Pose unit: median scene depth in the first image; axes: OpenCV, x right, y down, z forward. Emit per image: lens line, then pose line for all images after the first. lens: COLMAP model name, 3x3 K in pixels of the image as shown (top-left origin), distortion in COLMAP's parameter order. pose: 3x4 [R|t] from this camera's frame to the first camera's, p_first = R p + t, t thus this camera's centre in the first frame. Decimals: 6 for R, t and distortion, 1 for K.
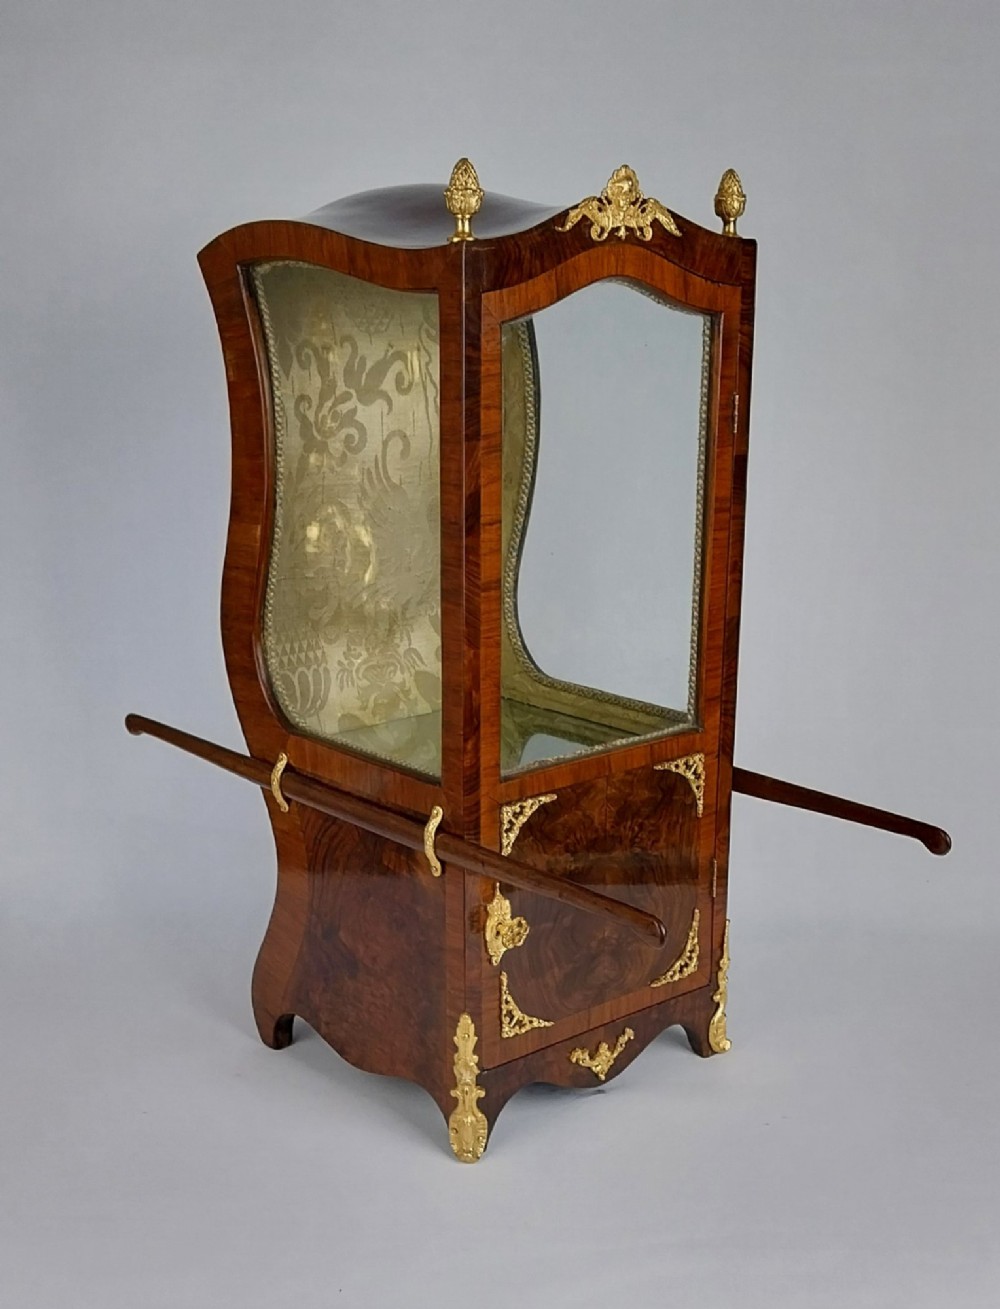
lens RADIAL K [[1751.7, 0, 500.7], [0, 1751.7, 808.5], [0, 0, 1]] dist [0.028751, 0.081034]
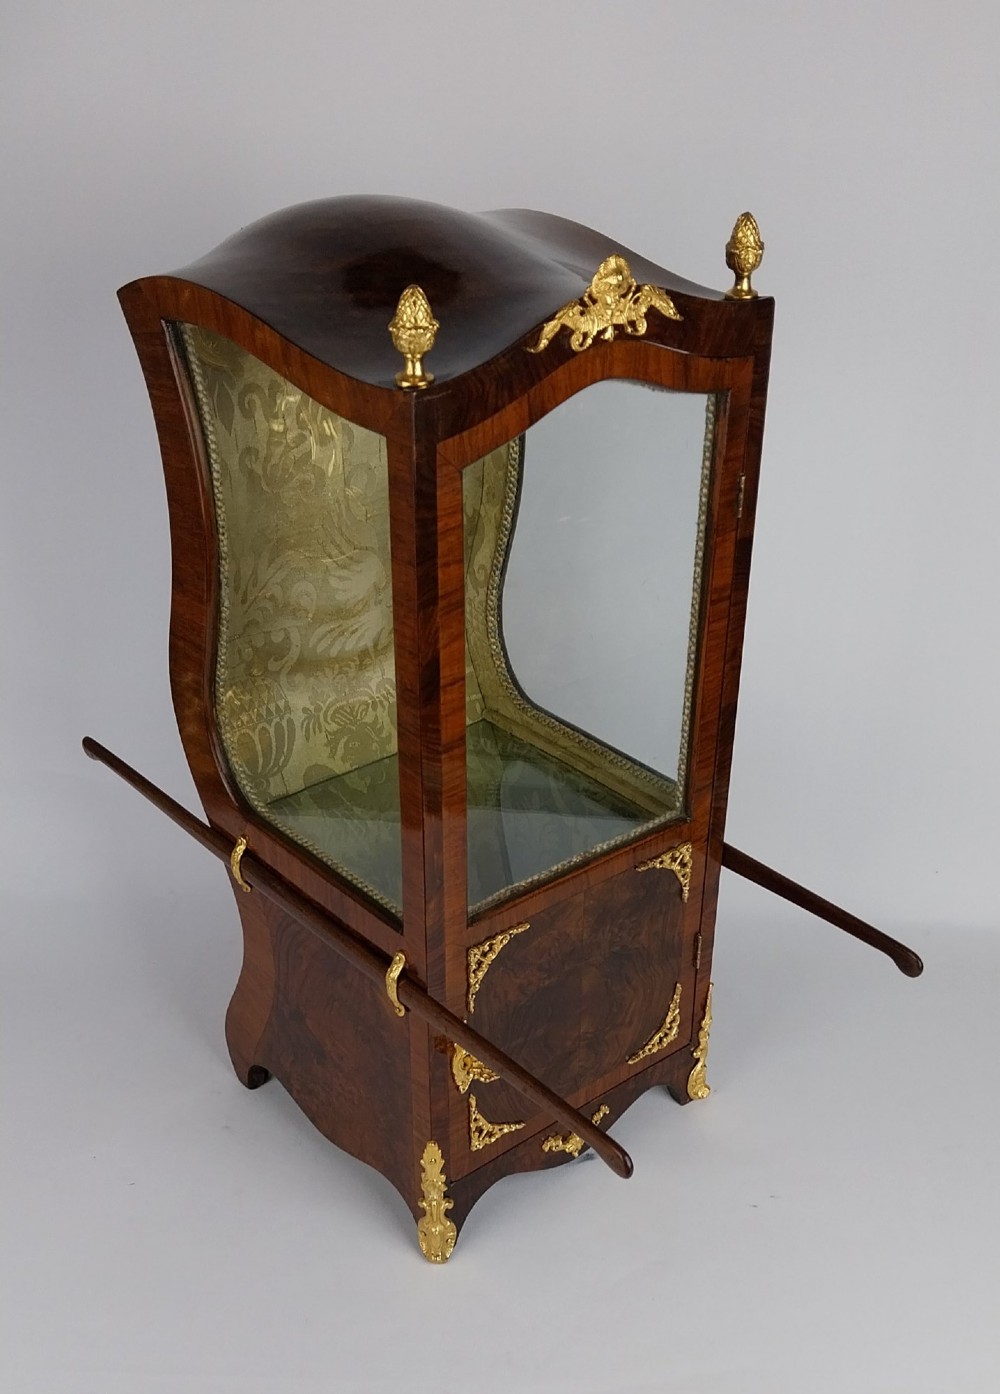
lens RADIAL K [[1640.6, 0, 503.3], [0, 1640.6, 886.5], [0, 0, 1]] dist [0.017537, -0.013800]
pose [[0.999834, 0.011911, -0.013804, 0.028722], [-0.007491, 0.958623, 0.284581, -0.264010], [0.016622, -0.284431, 0.958553, 0.157151]]
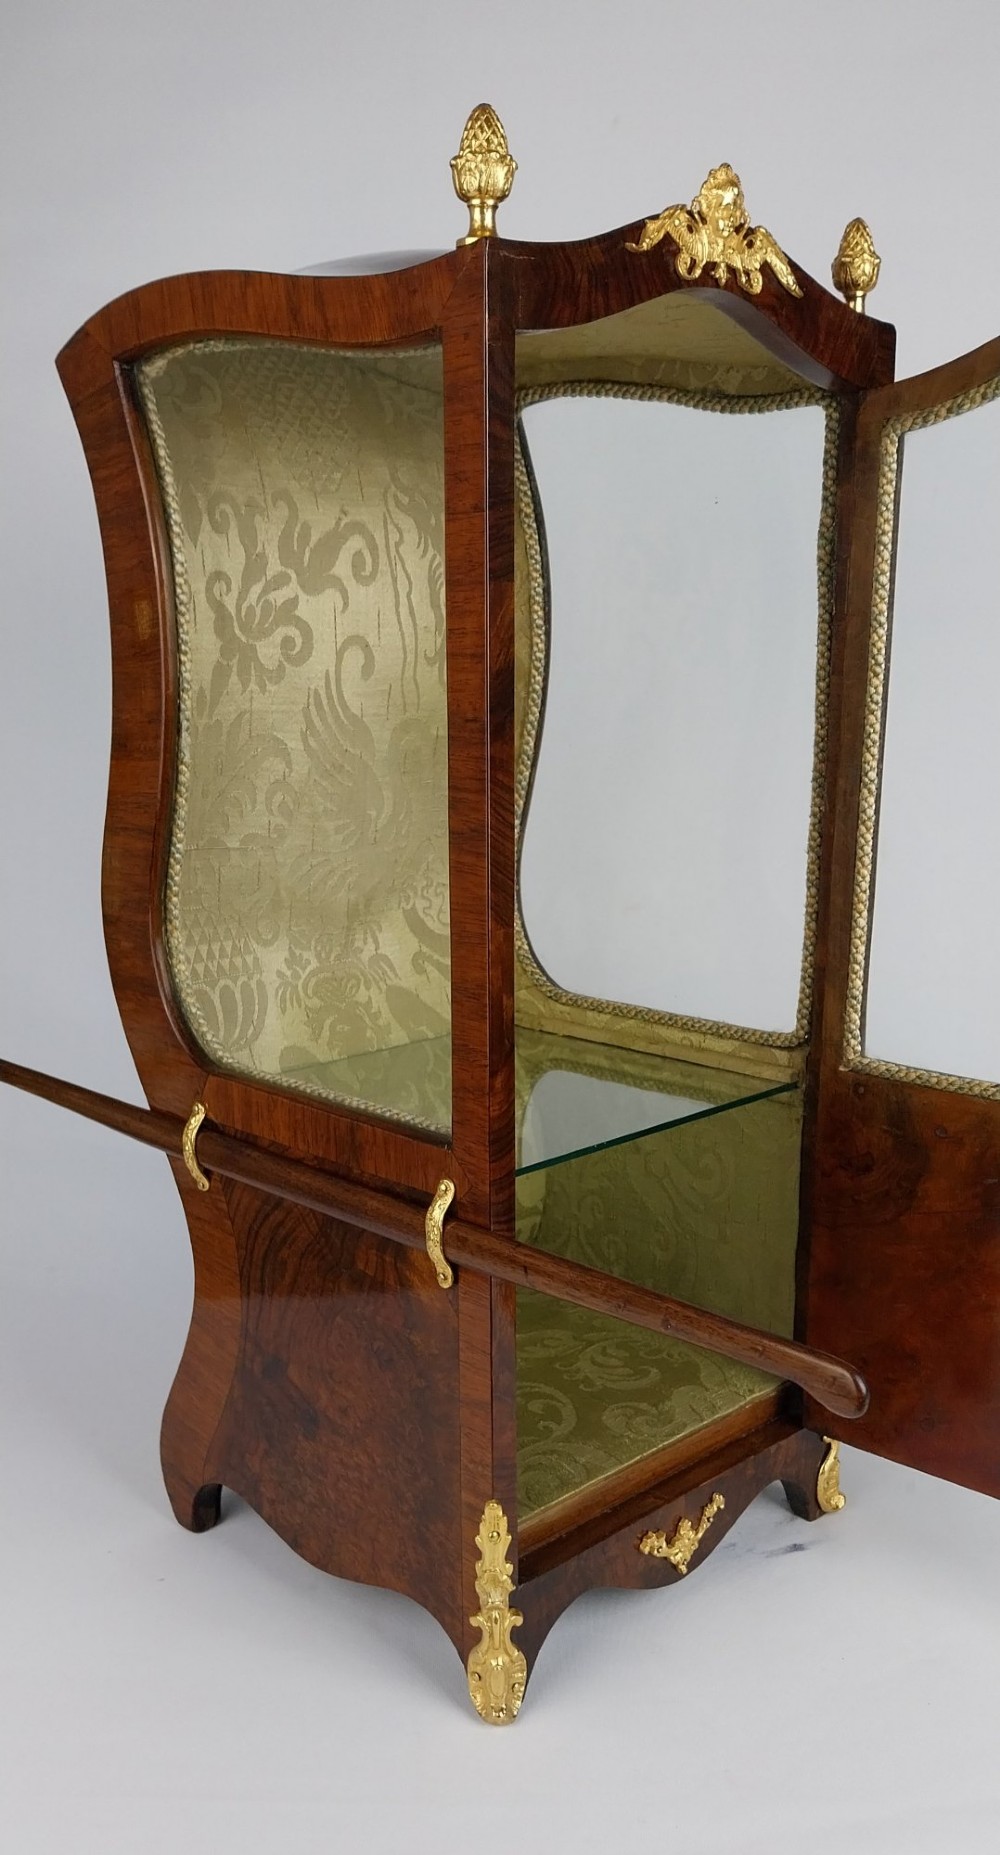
lens RADIAL K [[1659.7, 0, 520.7], [0, 1659.7, 1112.1], [0, 0, 1]] dist [0.041203, -0.128320]
pose [[0.997589, -0.023220, 0.065399, -0.044231], [0.025145, 0.999270, -0.028755, -0.007091], [-0.064683, 0.030331, 0.997445, 0.366663]]
